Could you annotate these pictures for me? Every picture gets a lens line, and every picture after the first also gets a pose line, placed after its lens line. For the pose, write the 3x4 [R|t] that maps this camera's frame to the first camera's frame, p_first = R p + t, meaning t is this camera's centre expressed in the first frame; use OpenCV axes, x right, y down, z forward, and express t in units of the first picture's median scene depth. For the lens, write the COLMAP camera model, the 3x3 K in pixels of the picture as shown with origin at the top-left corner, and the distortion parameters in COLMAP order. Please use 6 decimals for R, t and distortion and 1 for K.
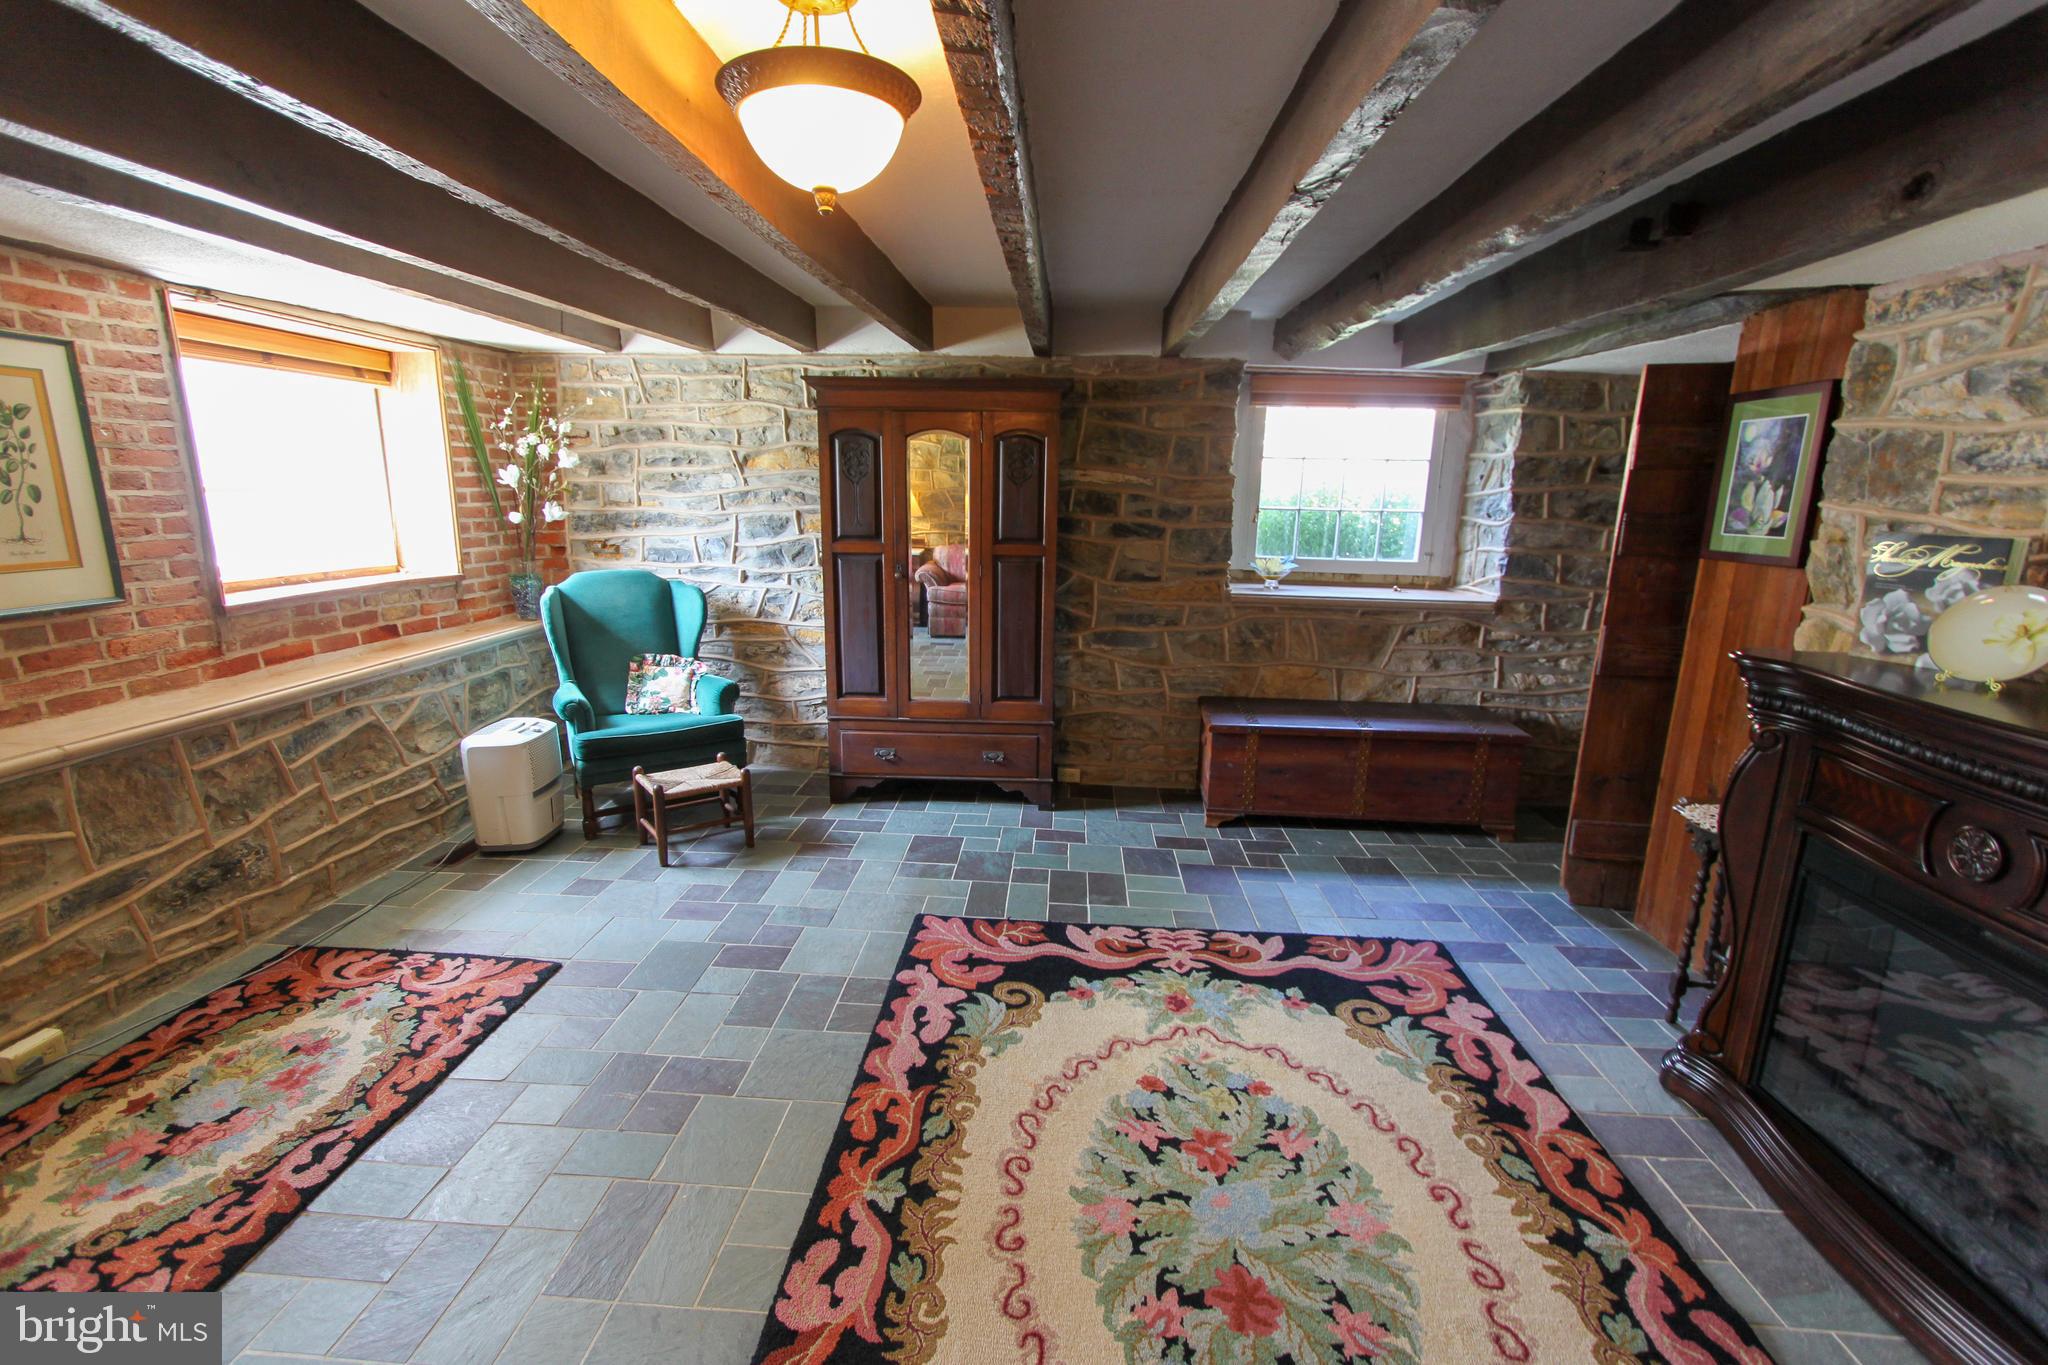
lens RADIAL K [[919.0, 0, 998.3], [0, 919.0, 693.9], [0, 0, 1]] dist [-0.002515, 0.004061]
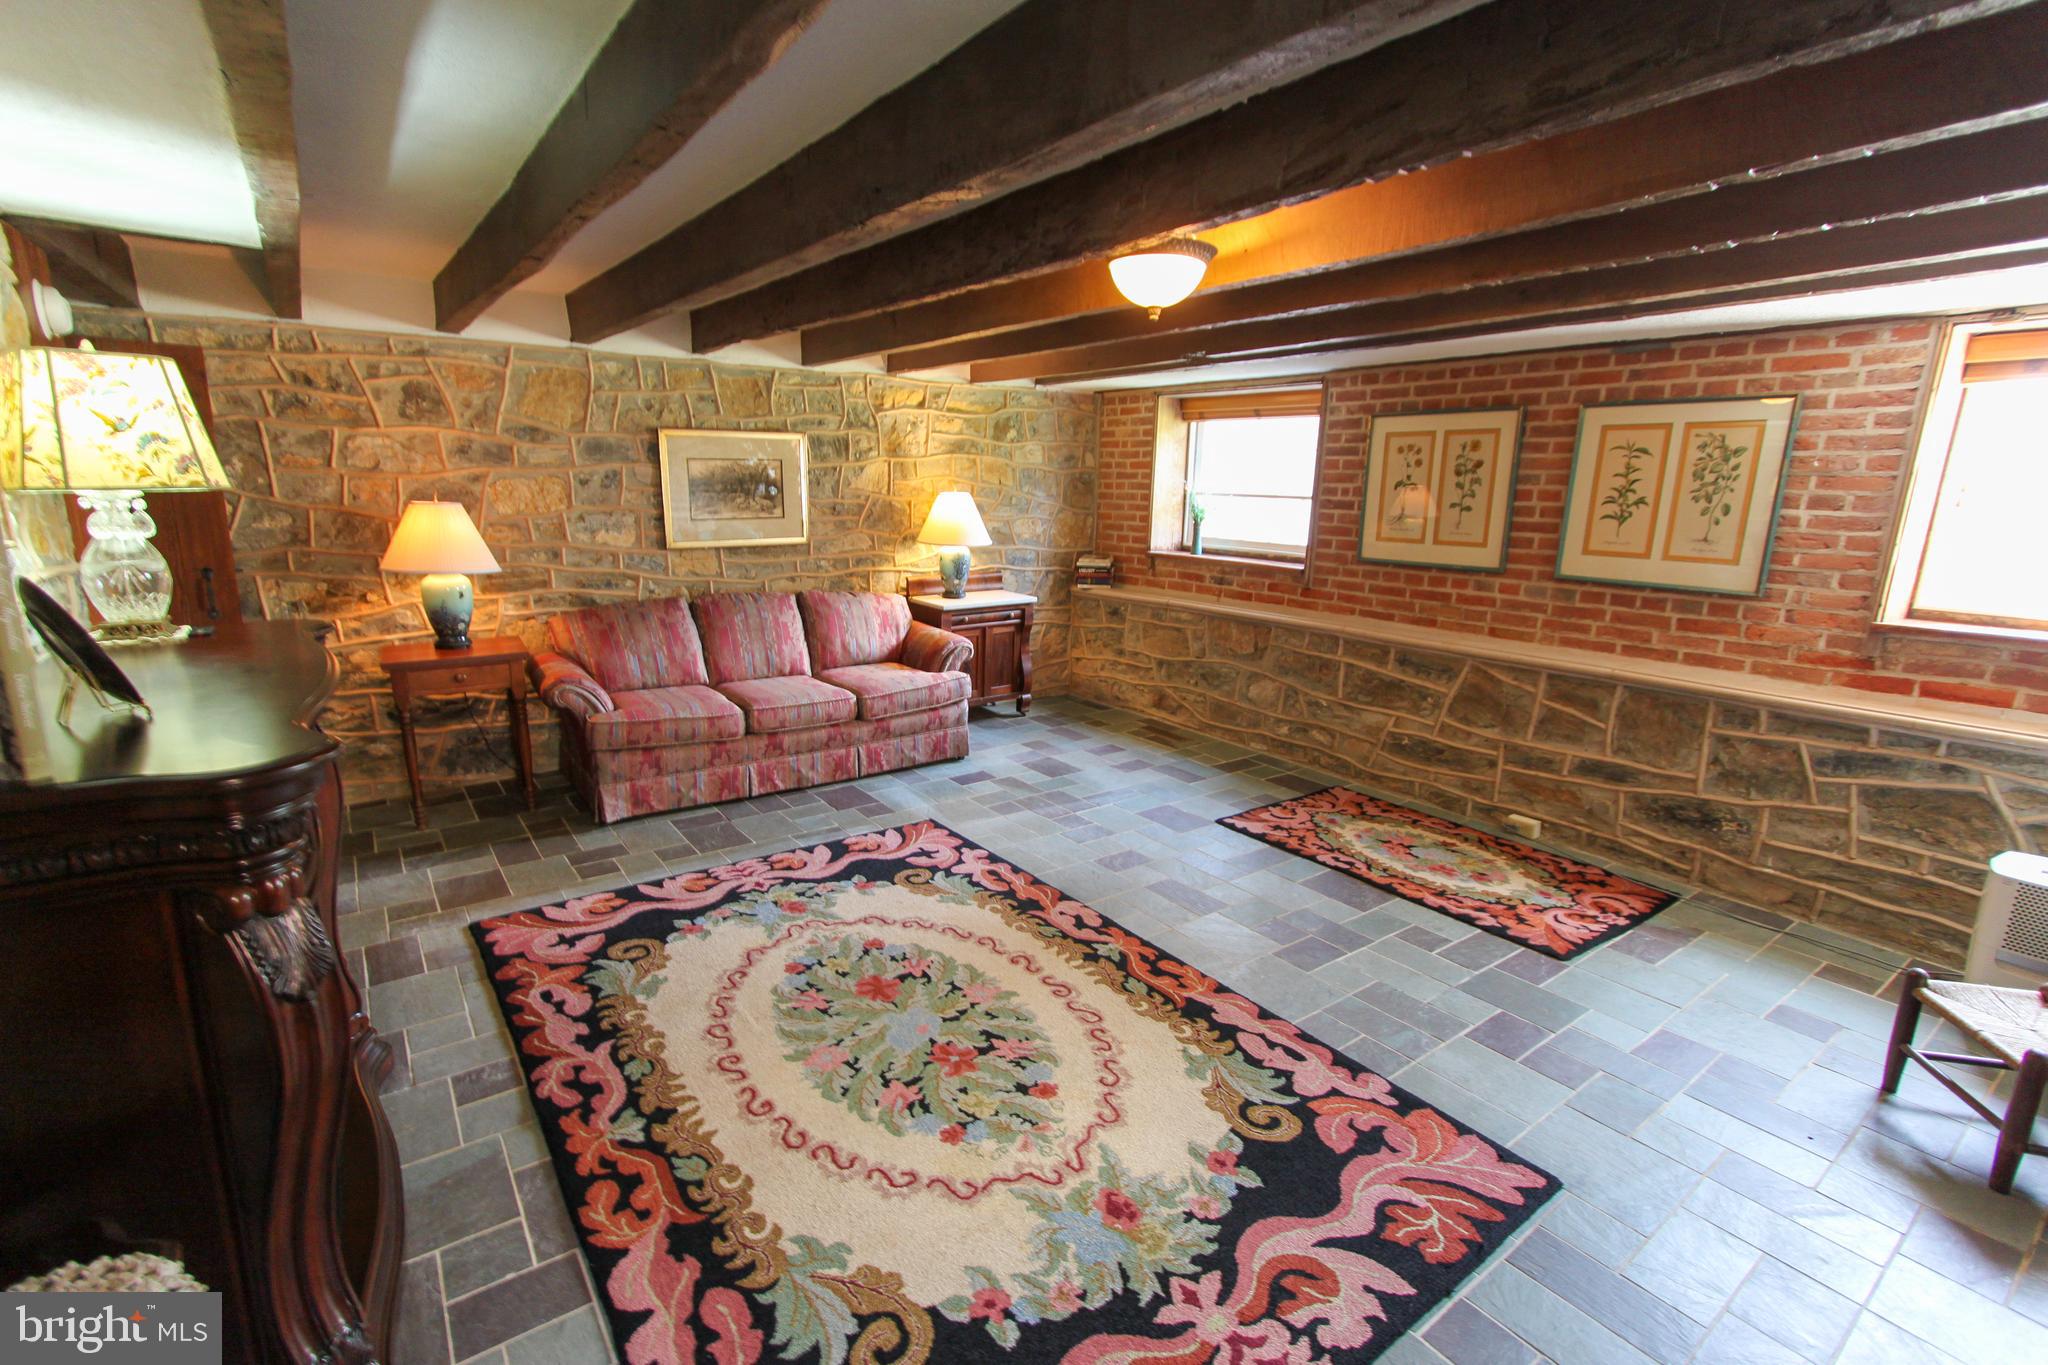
lens RADIAL K [[929.9, 0, 1012.7], [0, 929.9, 688.4], [0, 0, 1]] dist [-0.002633, 0.004293]
pose [[-0.756130, 0.111925, -0.644779, 0.625762], [-0.178885, 0.912393, 0.368156, -0.255578], [0.629498, 0.393715, -0.669866, 1.183883]]
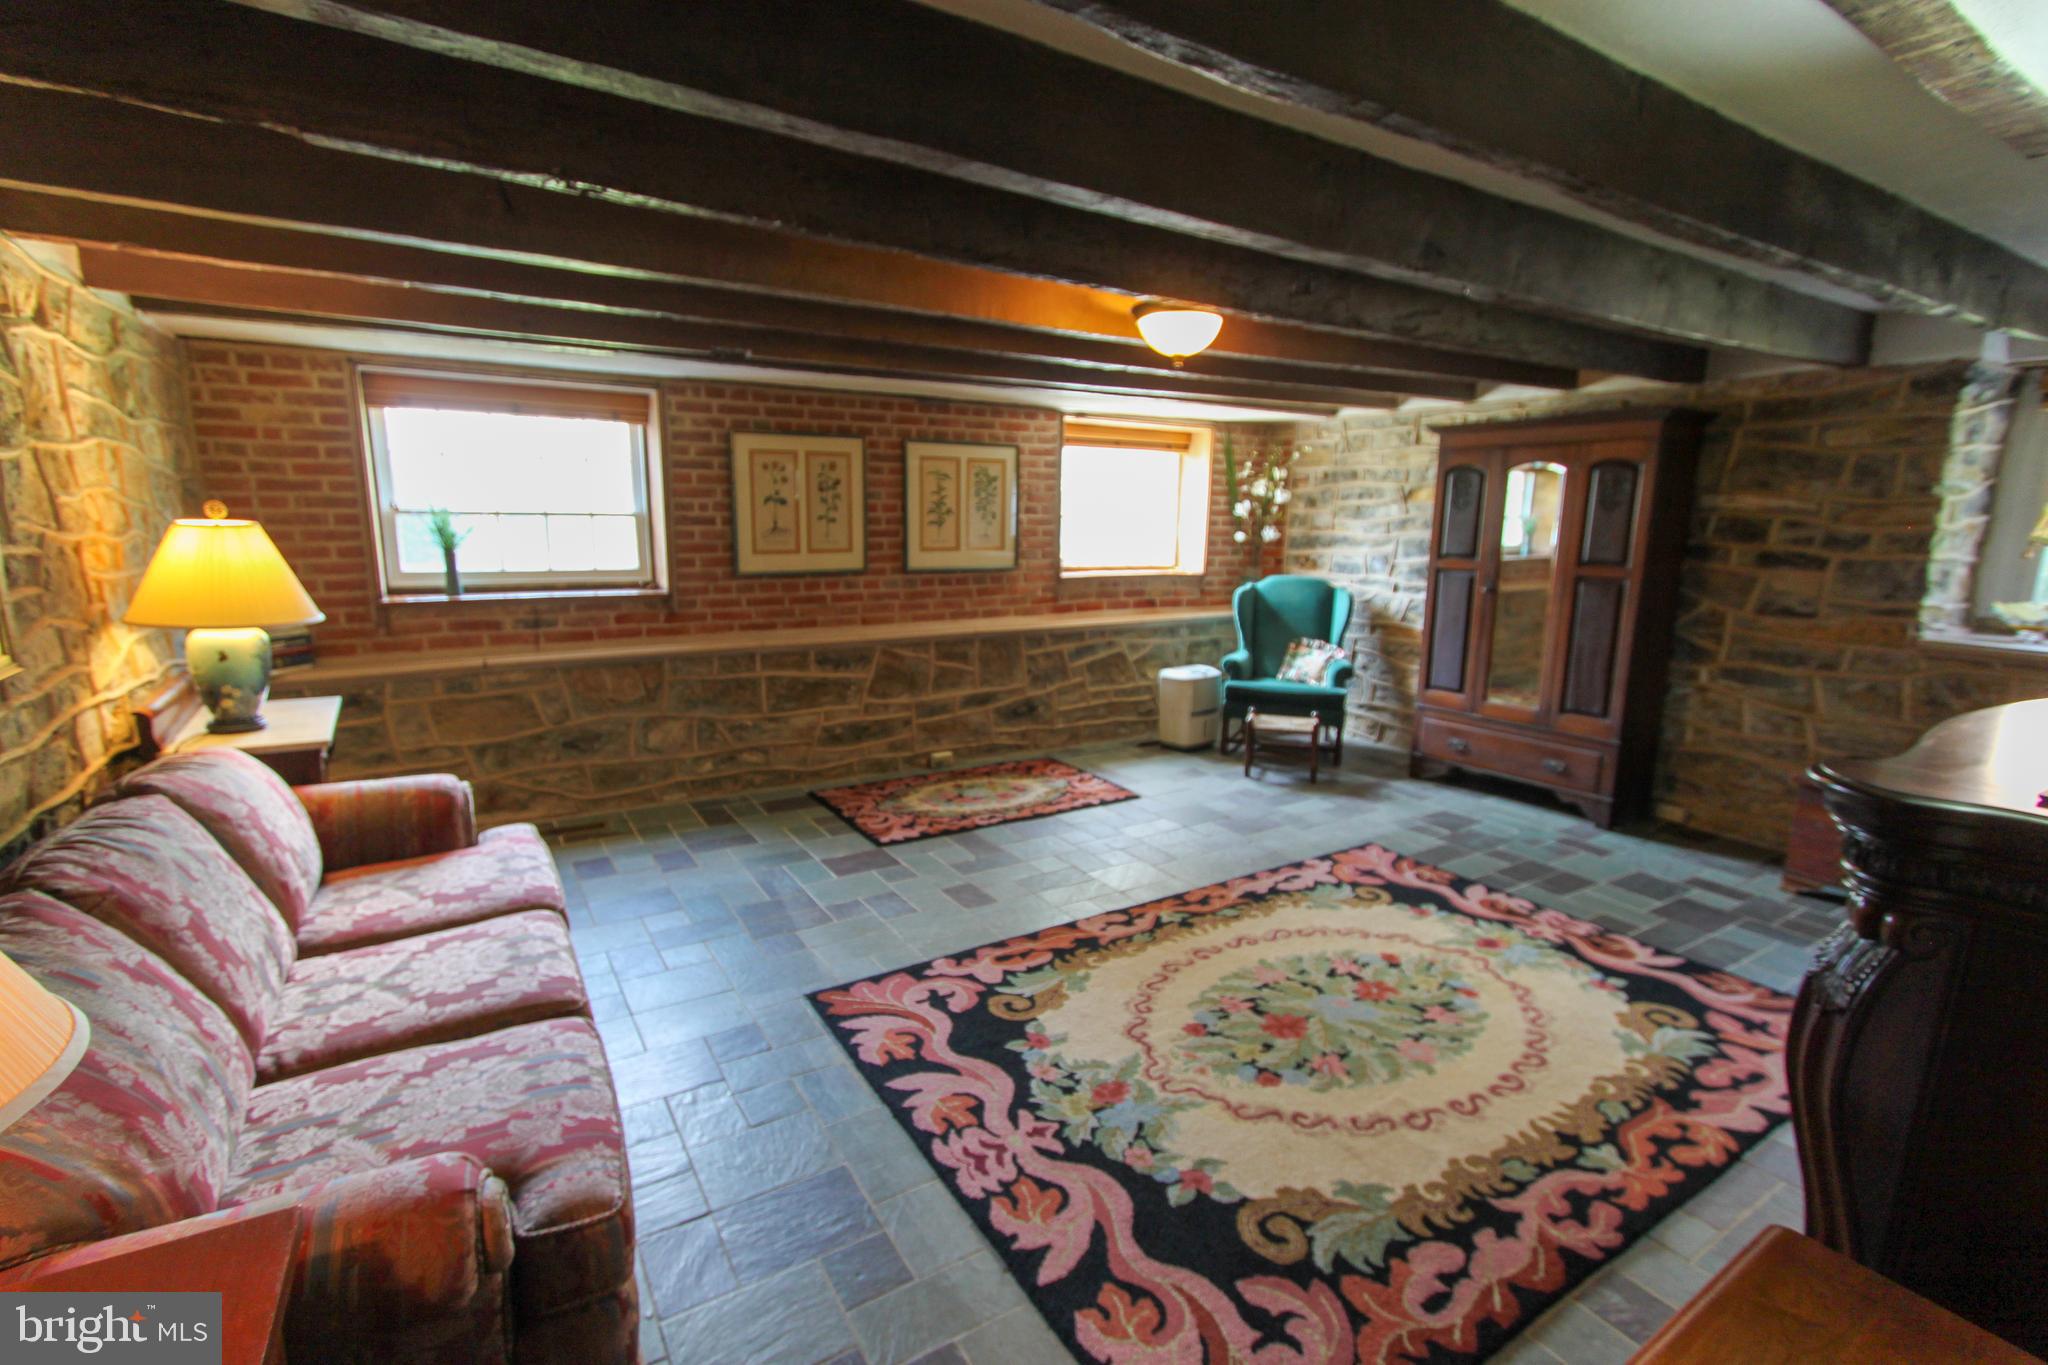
lens RADIAL K [[916.0, 0, 1013.6], [0, 916.0, 681.9], [0, 0, 1]] dist [-0.002484, 0.000418]
pose [[0.591193, 0.138007, -0.794635, 0.666745], [-0.183002, 0.982507, 0.034485, 0.075846], [0.785494, 0.125033, 0.606107, -0.204685]]
